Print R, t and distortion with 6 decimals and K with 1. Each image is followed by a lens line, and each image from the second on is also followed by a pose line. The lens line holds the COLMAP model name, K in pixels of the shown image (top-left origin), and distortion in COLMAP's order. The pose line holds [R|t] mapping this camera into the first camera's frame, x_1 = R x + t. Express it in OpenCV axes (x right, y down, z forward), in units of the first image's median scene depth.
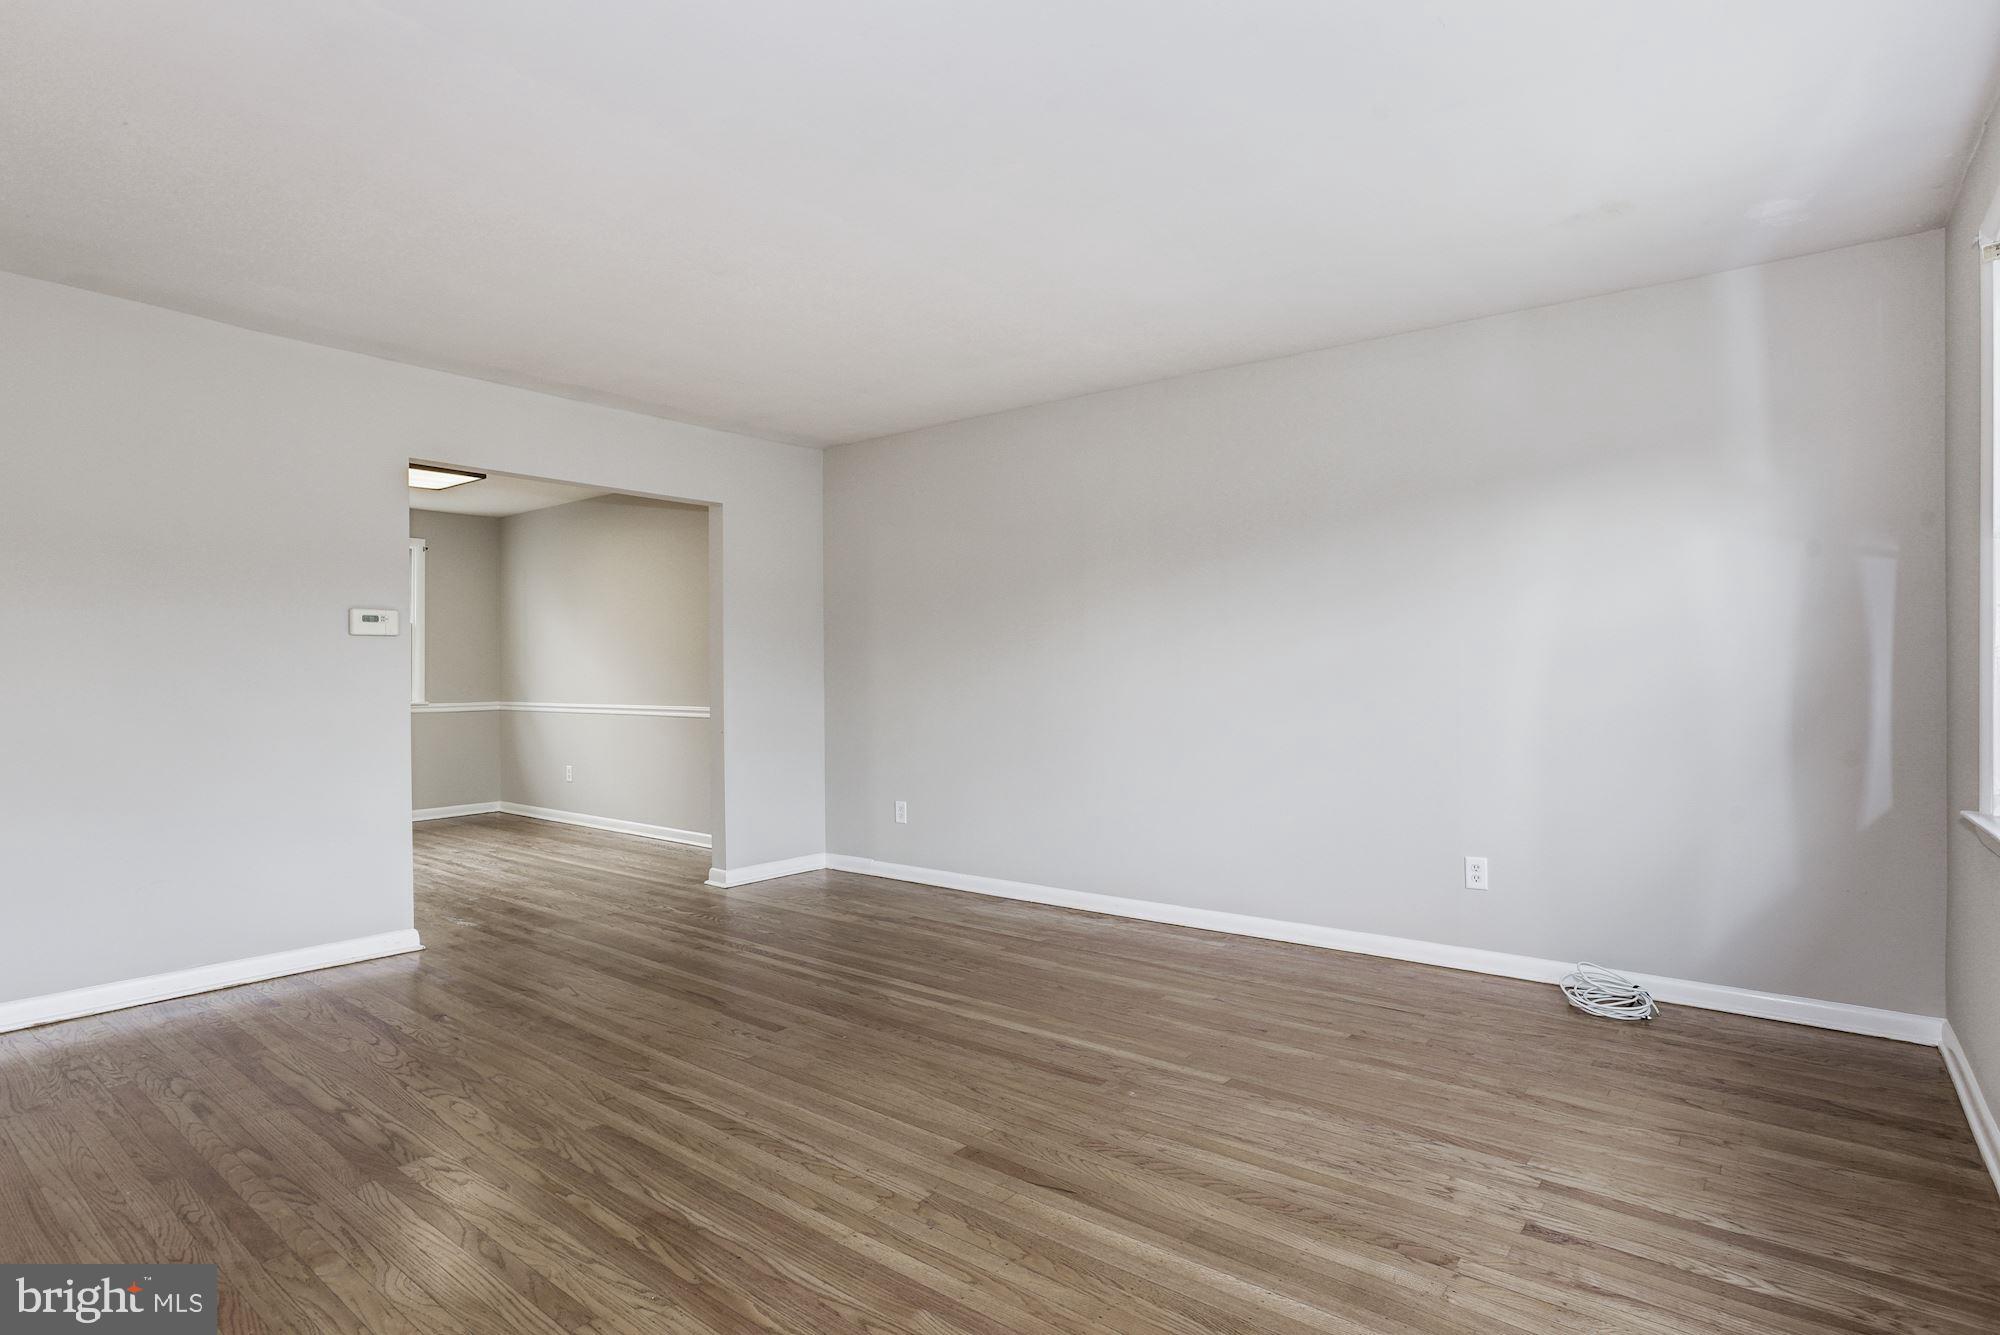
lens RADIAL K [[1009.2, 0, 1034.4], [0, 1009.2, 646.8], [0, 0, 1]] dist [-0.064648, 0.033214]
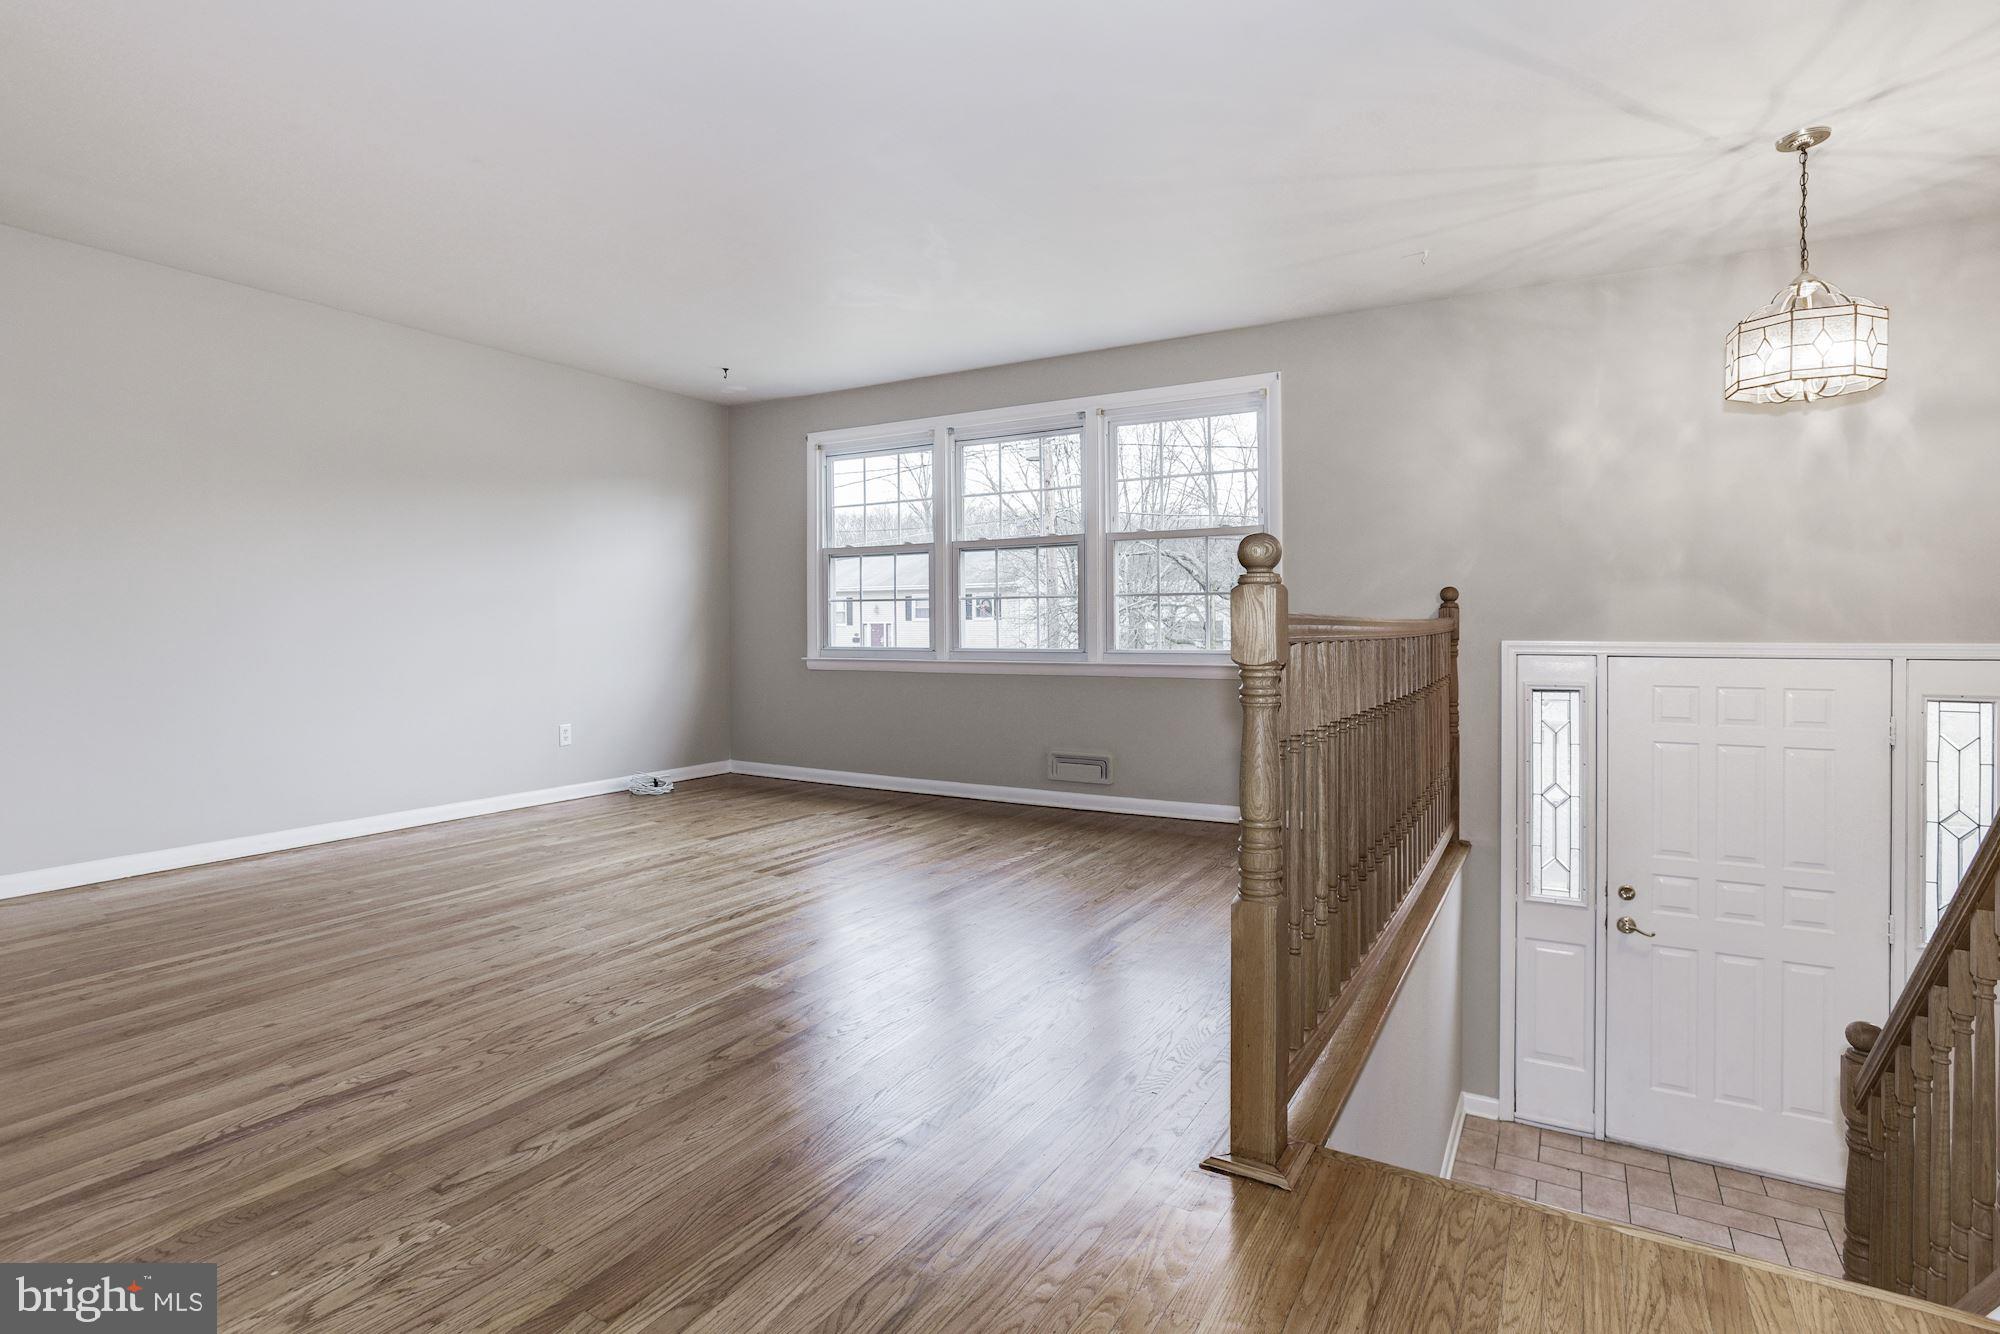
lens RADIAL K [[988.8, 0, 969.9], [0, 988.8, 630.2], [0, 0, 1]] dist [-0.048315, 0.029425]
pose [[-0.096680, -0.000360, 0.995315, -1.647308], [-0.028959, 0.999578, -0.002451, 0.067746], [-0.994894, -0.029061, -0.096650, 0.769088]]
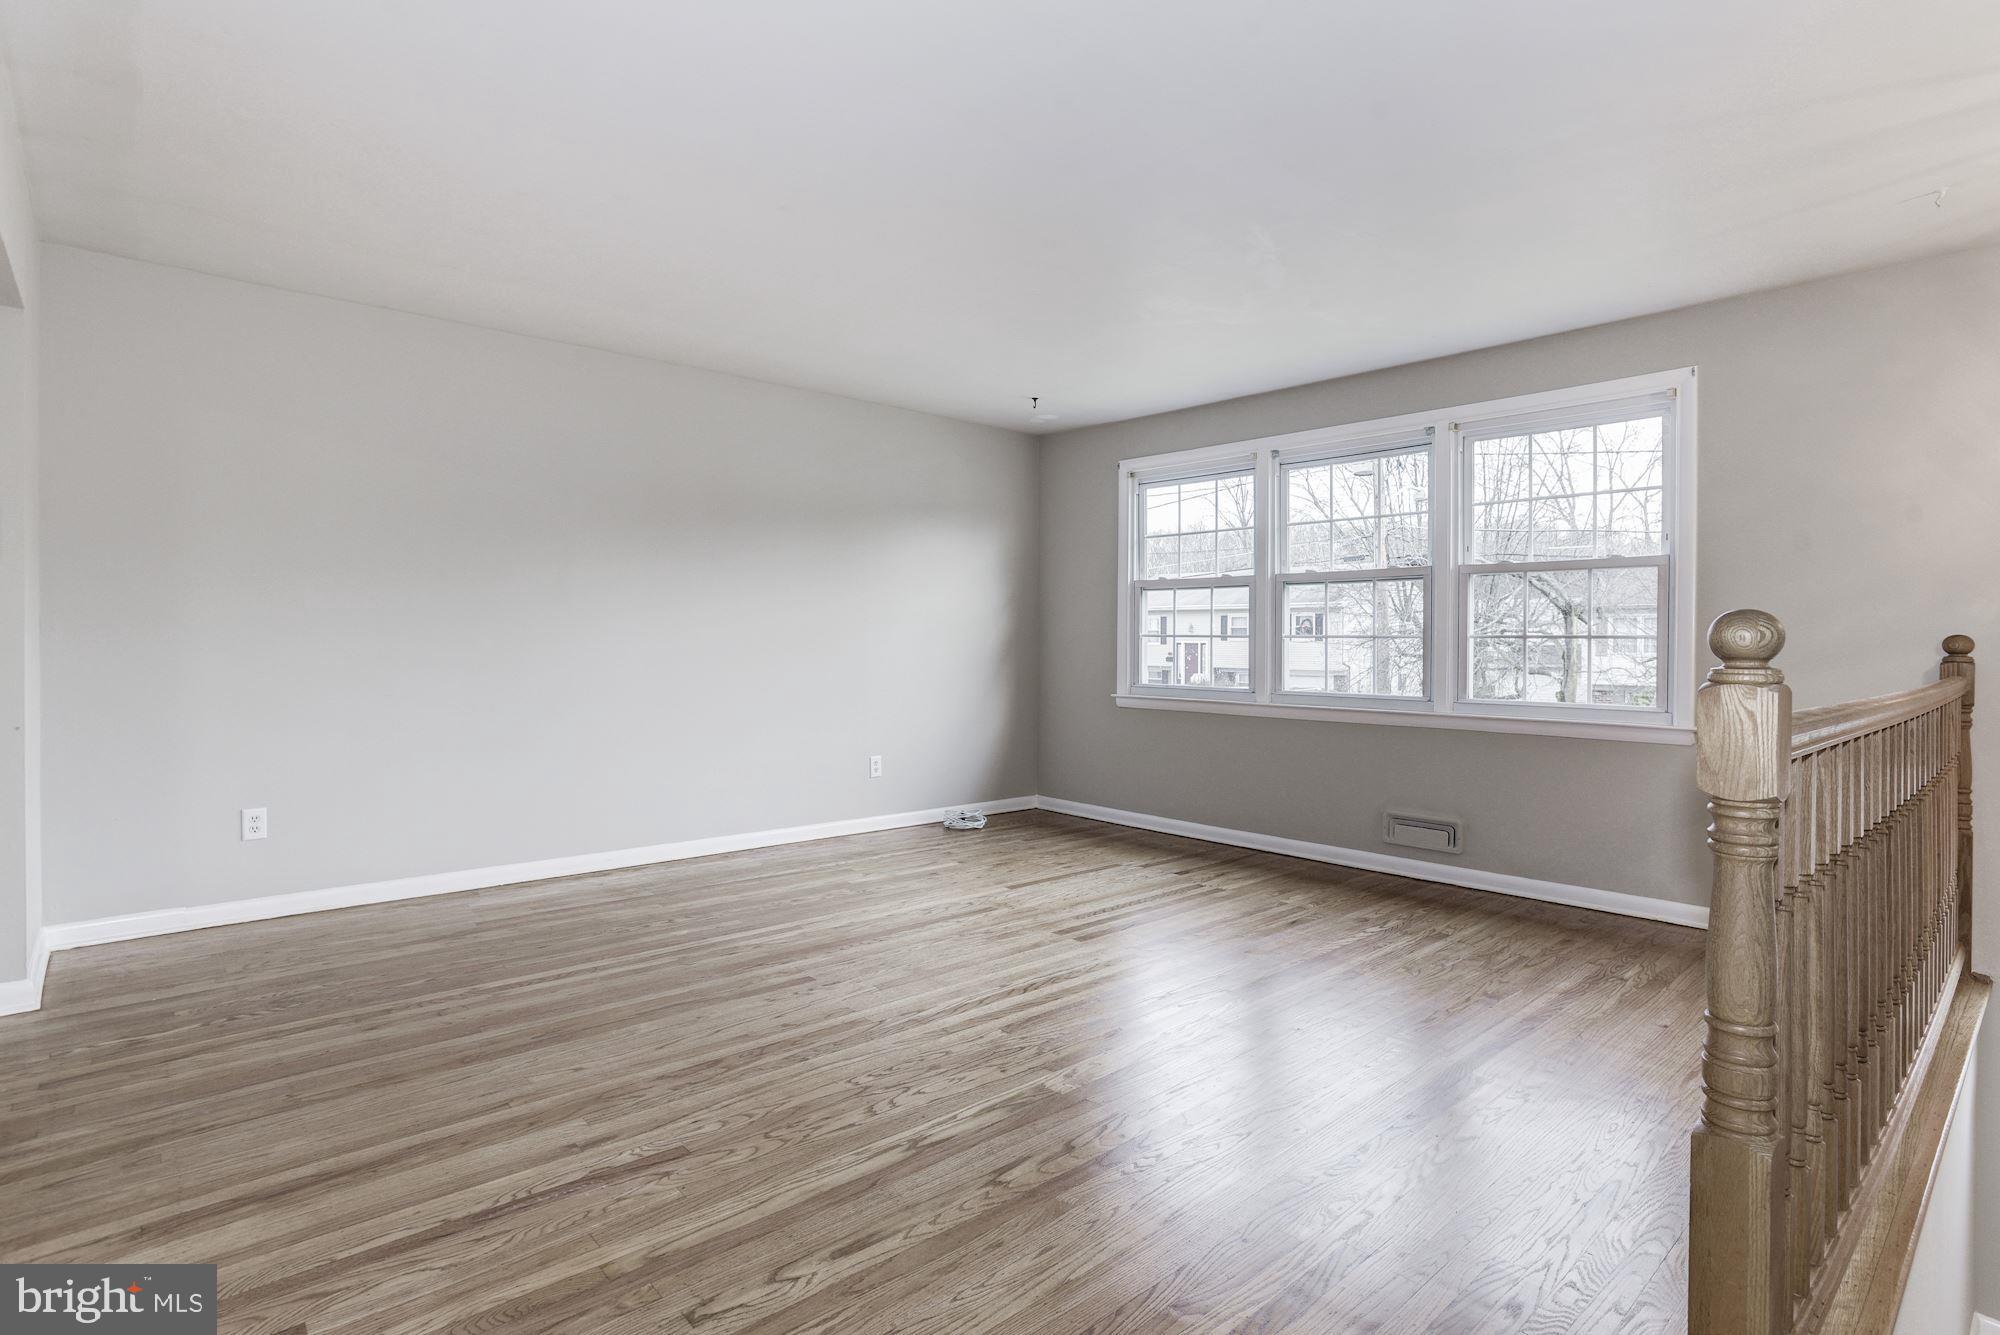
lens RADIAL K [[986.1, 0, 997.6], [0, 986.1, 636.0], [0, 0, 1]] dist [-0.056184, 0.037666]
pose [[0.190210, 0.011634, 0.981675, -1.512936], [-0.043236, 0.999059, -0.003462, 0.023407], [-0.980791, -0.041785, 0.190534, 0.769082]]
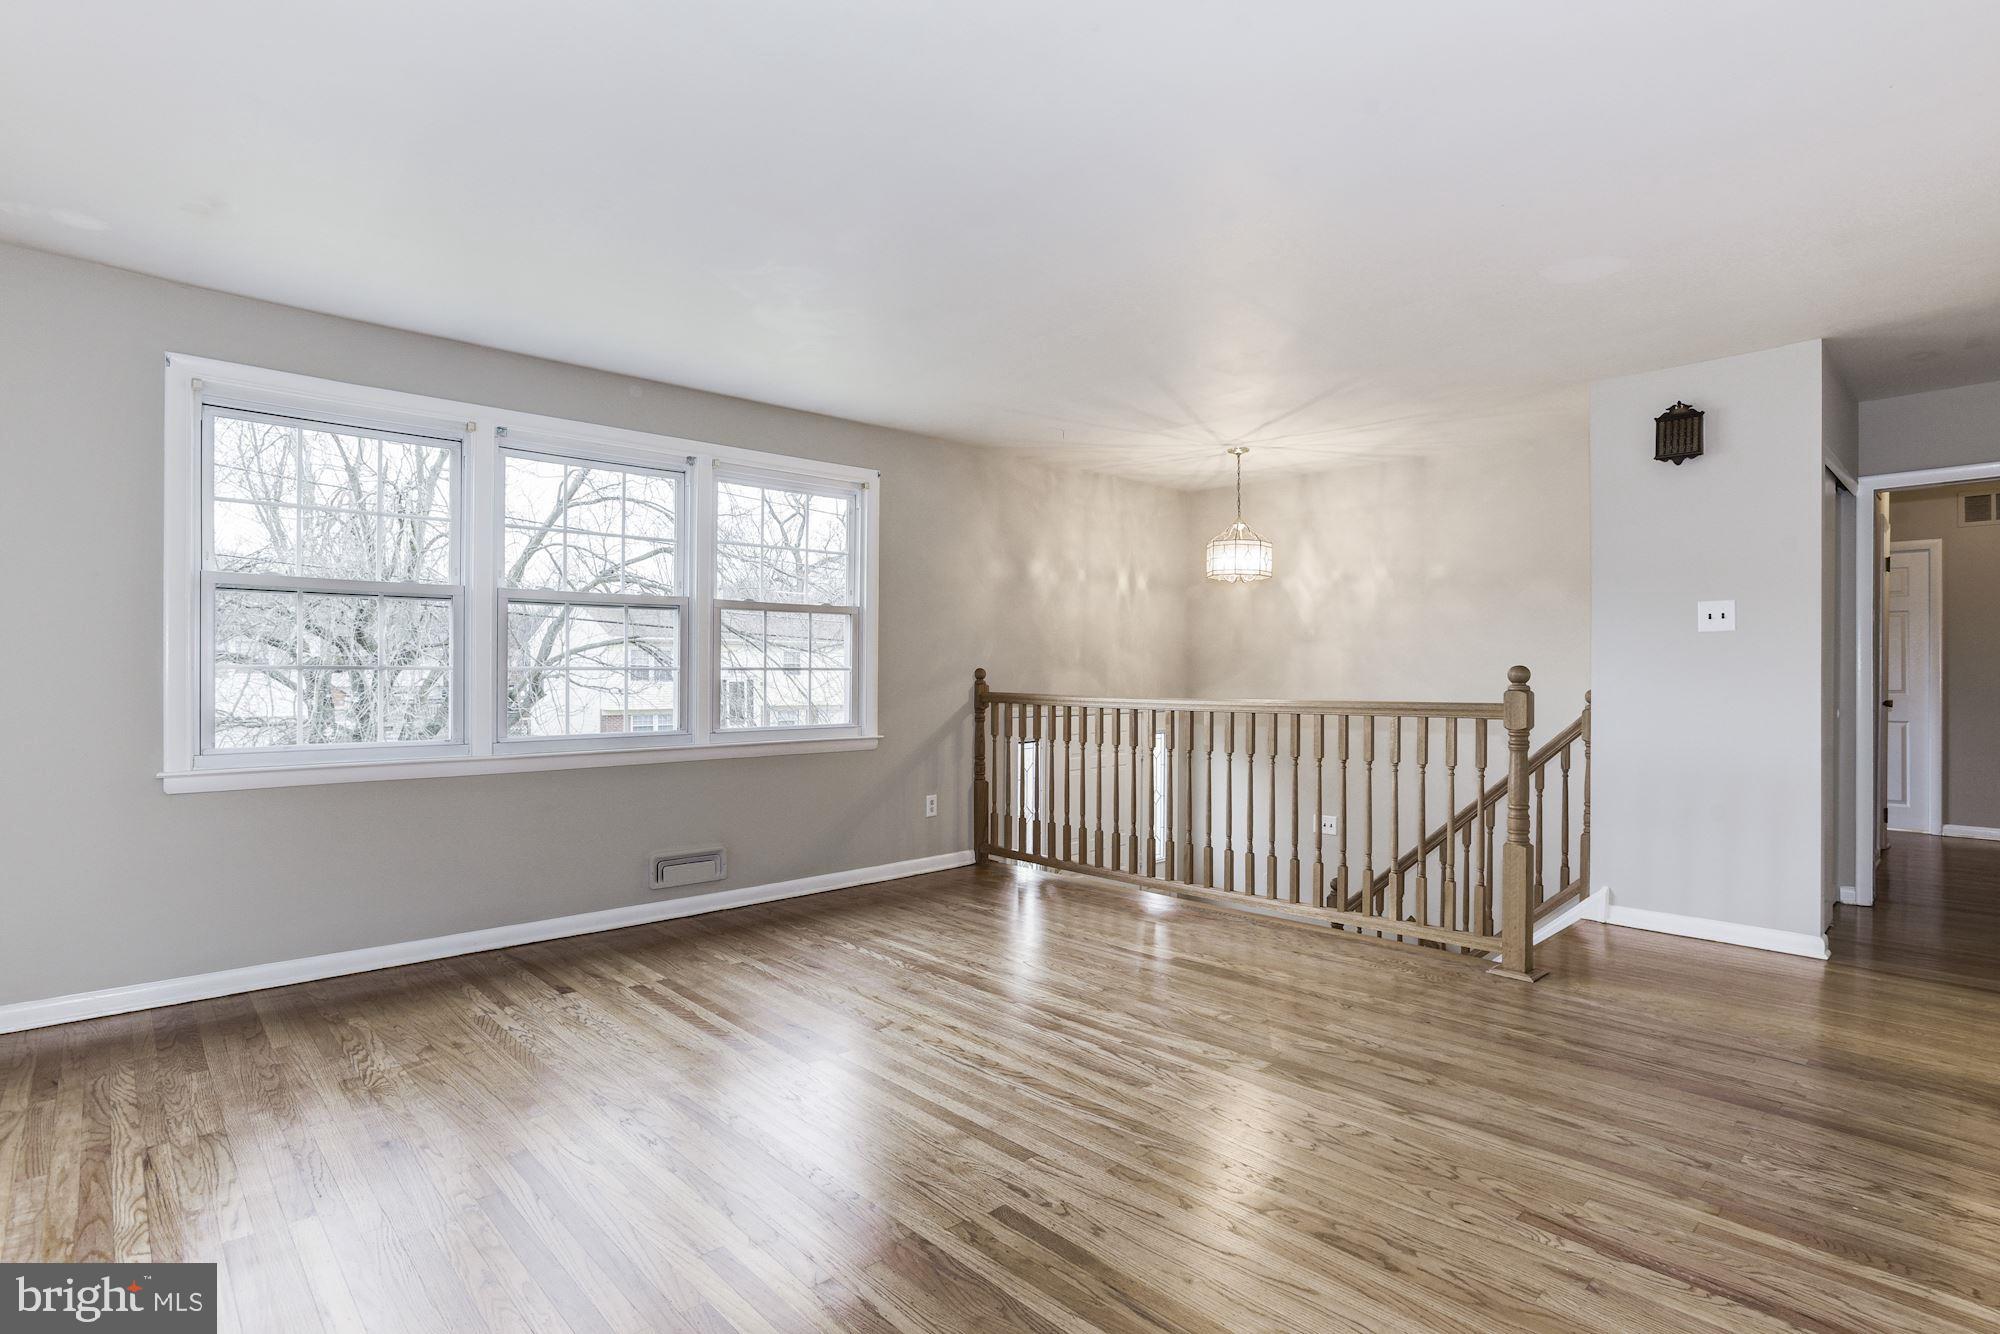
lens RADIAL K [[998.6, 0, 1028.0], [0, 998.6, 663.7], [0, 0, 1]] dist [-0.051689, 0.032799]
pose [[-0.988012, 0.005055, 0.154292, -0.466545], [-0.001312, 0.999153, -0.041139, 0.049486], [-0.154369, -0.040848, -0.987169, 2.053290]]
